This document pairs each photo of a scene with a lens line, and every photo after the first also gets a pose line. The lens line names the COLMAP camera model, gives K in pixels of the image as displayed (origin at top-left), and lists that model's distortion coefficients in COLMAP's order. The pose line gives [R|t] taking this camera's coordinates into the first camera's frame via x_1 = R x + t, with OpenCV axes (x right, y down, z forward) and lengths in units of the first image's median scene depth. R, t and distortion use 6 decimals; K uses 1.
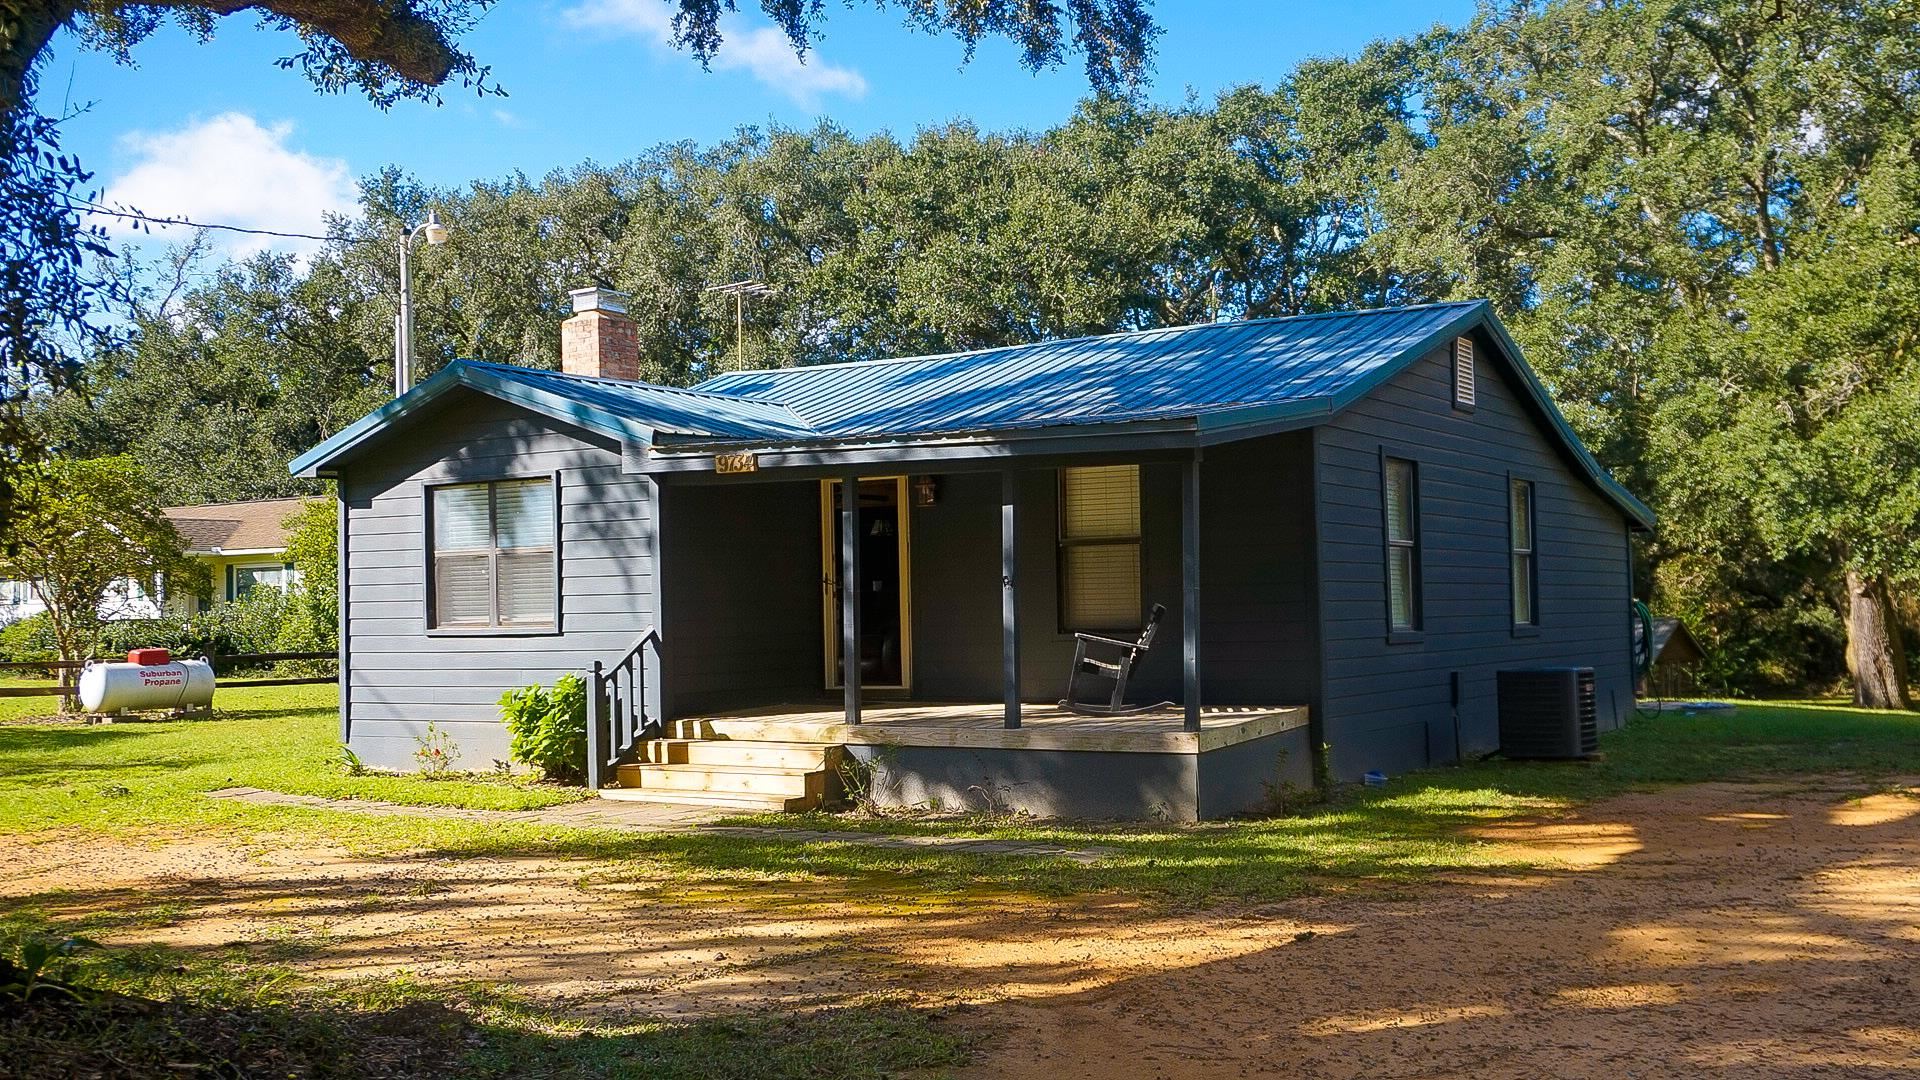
lens RADIAL K [[1936.9, 0, 957.0], [0, 1936.9, 547.5], [0, 0, 1]] dist [-0.019572, 0.000000]
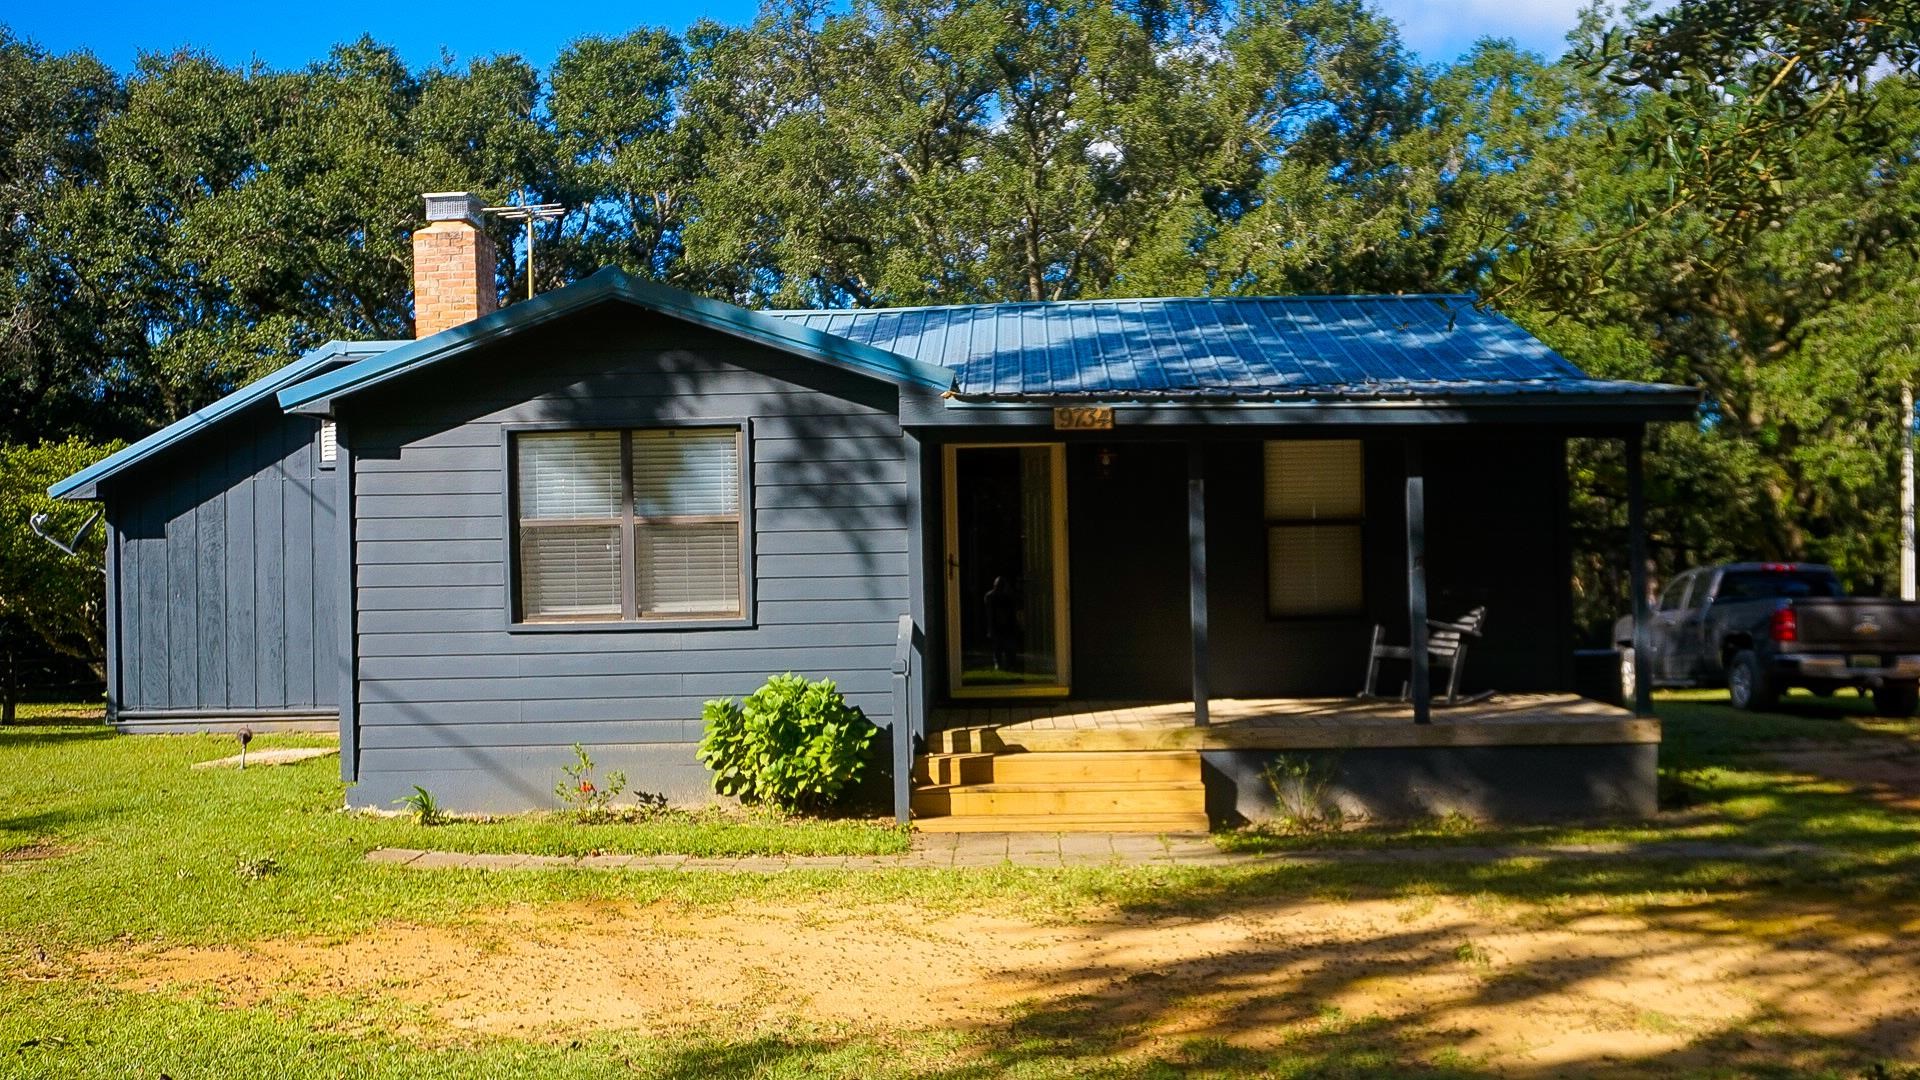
lens RADIAL K [[1936.9, 0, 959.9], [0, 1936.9, 537.8], [0, 0, 1]] dist [-0.019572, 0.000000]
pose [[0.860024, 0.015113, 0.510030, -0.532302], [-0.011750, 0.999883, -0.009815, 0.015410], [-0.510118, 0.002448, 0.860101, 0.282994]]
